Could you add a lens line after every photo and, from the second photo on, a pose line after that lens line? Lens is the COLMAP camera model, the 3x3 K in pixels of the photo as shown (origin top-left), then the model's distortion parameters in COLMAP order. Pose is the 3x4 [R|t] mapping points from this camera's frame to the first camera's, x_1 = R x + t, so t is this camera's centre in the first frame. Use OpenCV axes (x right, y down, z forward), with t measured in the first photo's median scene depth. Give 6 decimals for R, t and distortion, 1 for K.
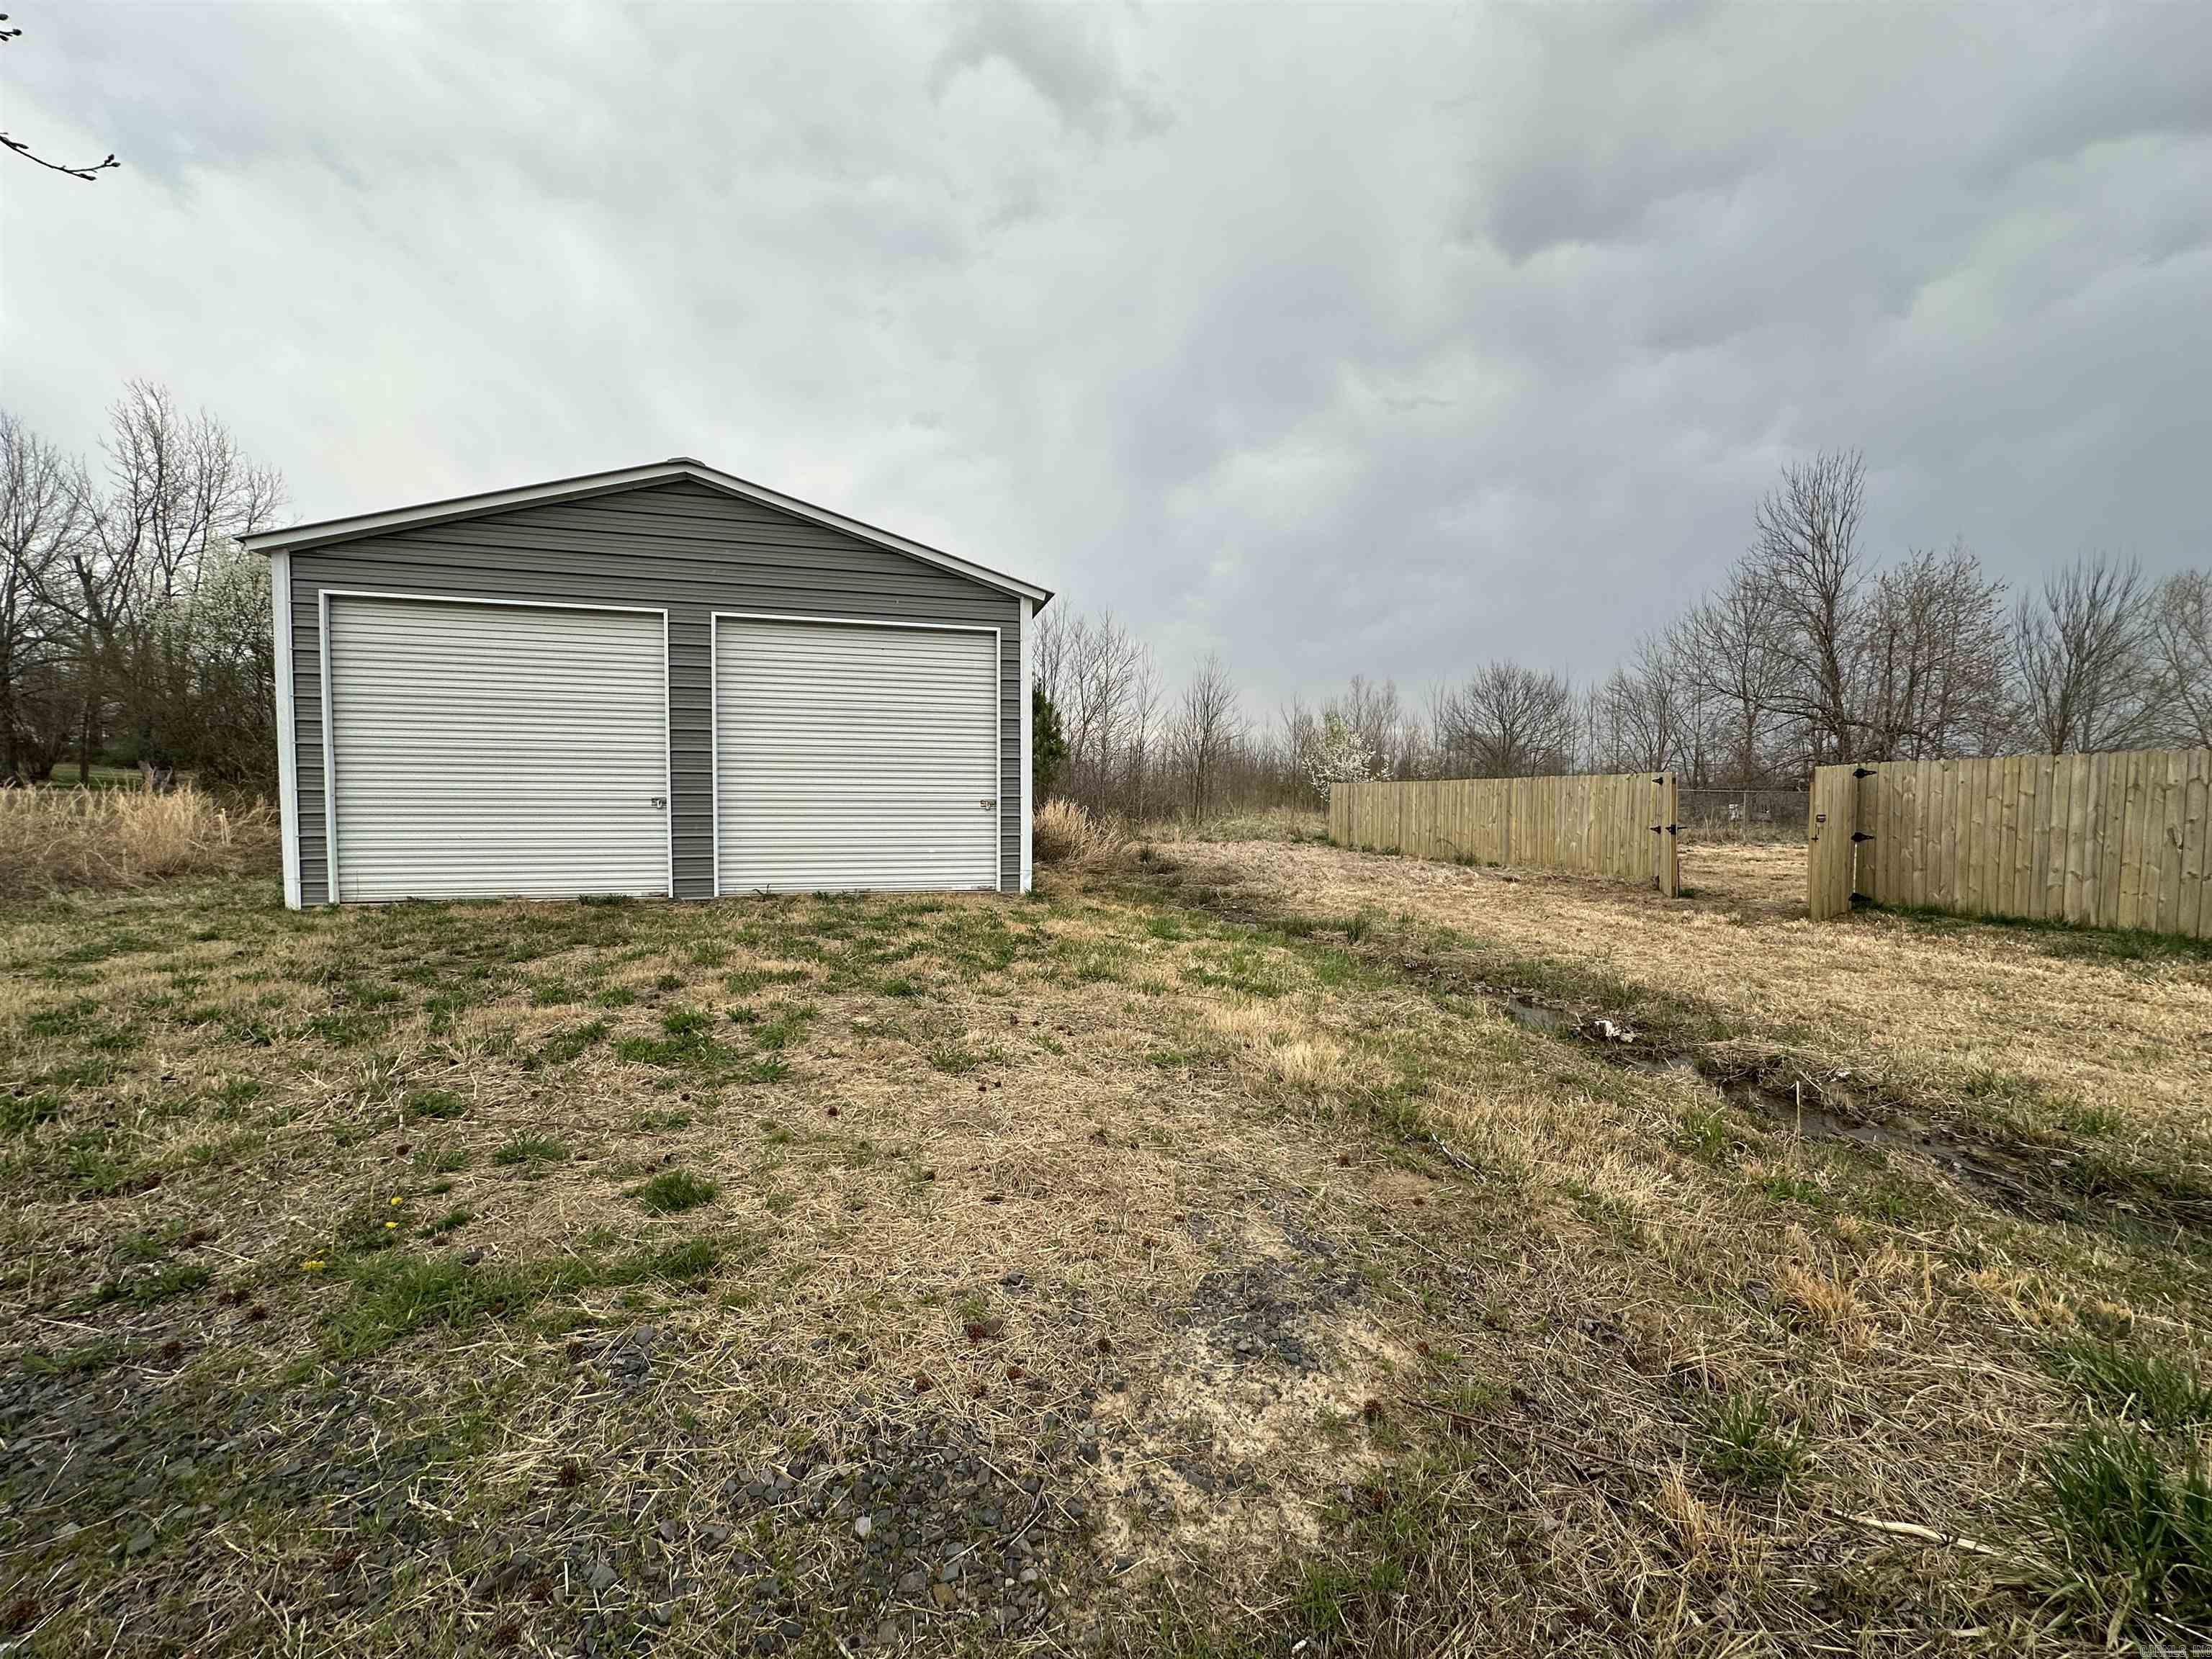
lens RADIAL K [[879.7, 0, 1106.8], [0, 879.7, 819.0], [0, 0, 1]] dist [-0.009279, -0.000138]
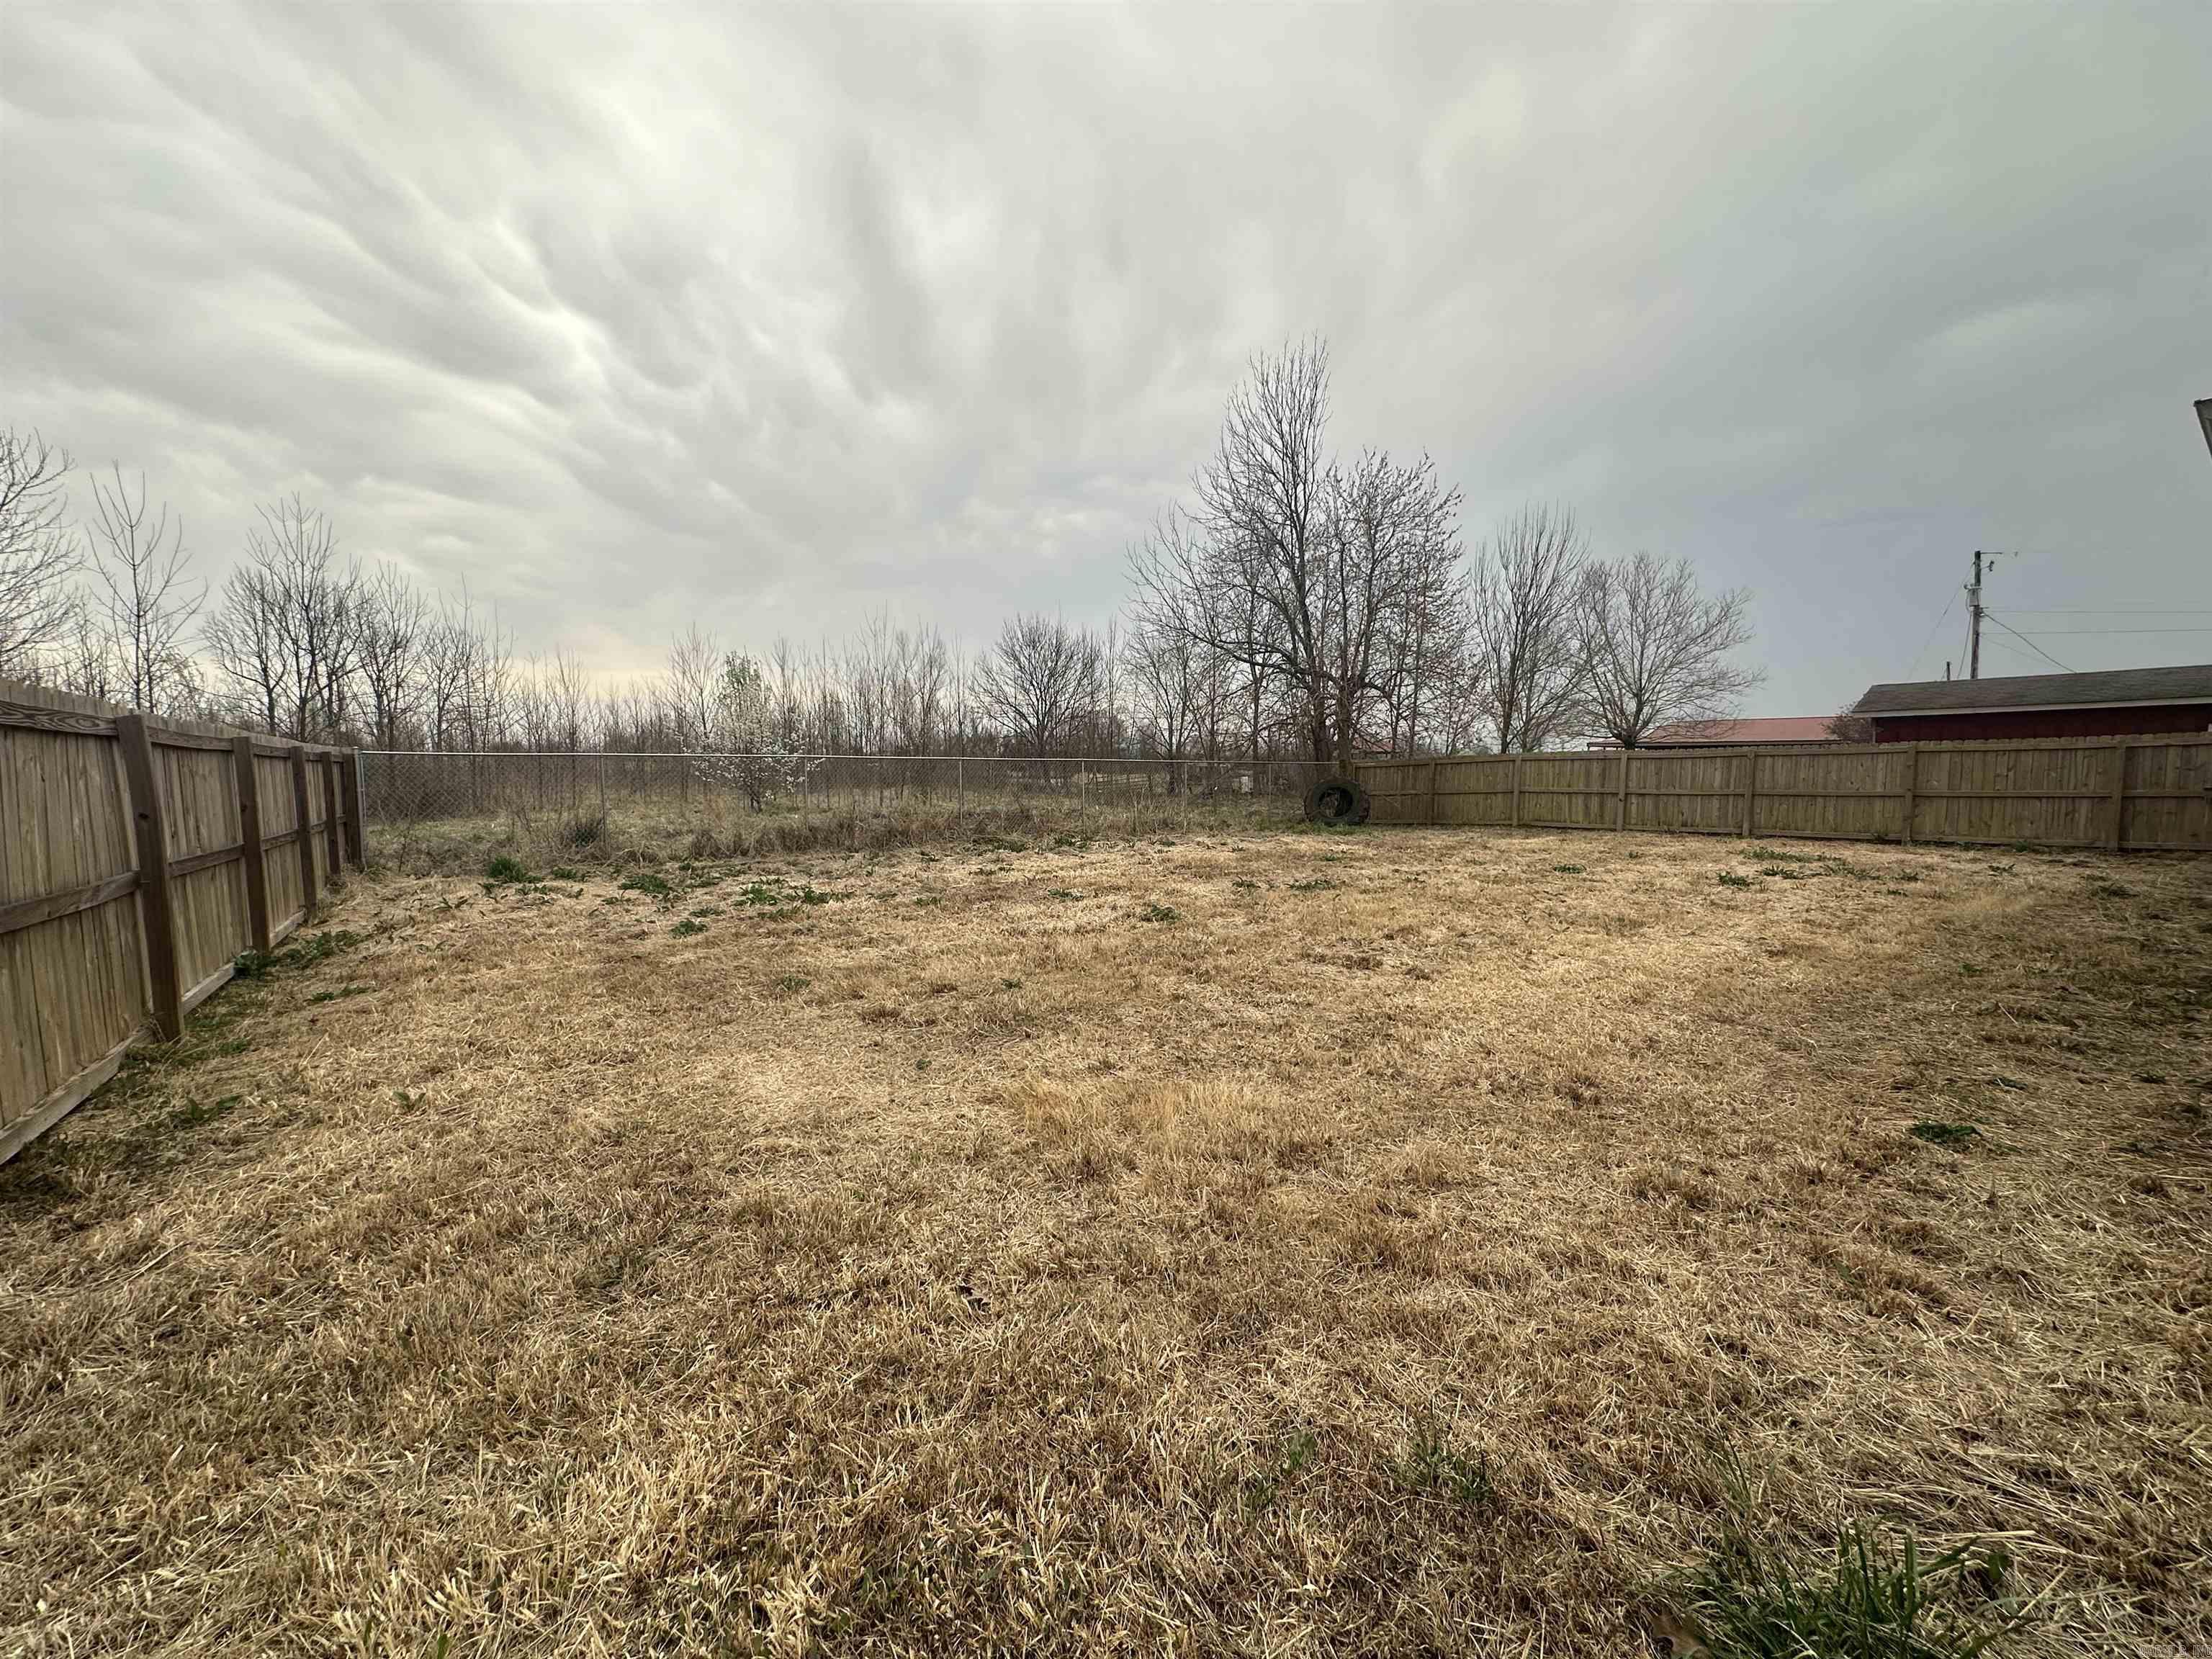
lens RADIAL K [[879.7, 0, 1105.0], [0, 879.7, 840.9], [0, 0, 1]] dist [-0.009279, -0.000138]
pose [[0.921263, -0.043453, 0.386504, 0.300198], [0.023213, 0.998111, 0.056883, -0.006650], [-0.388246, -0.043432, 0.920532, 0.271594]]
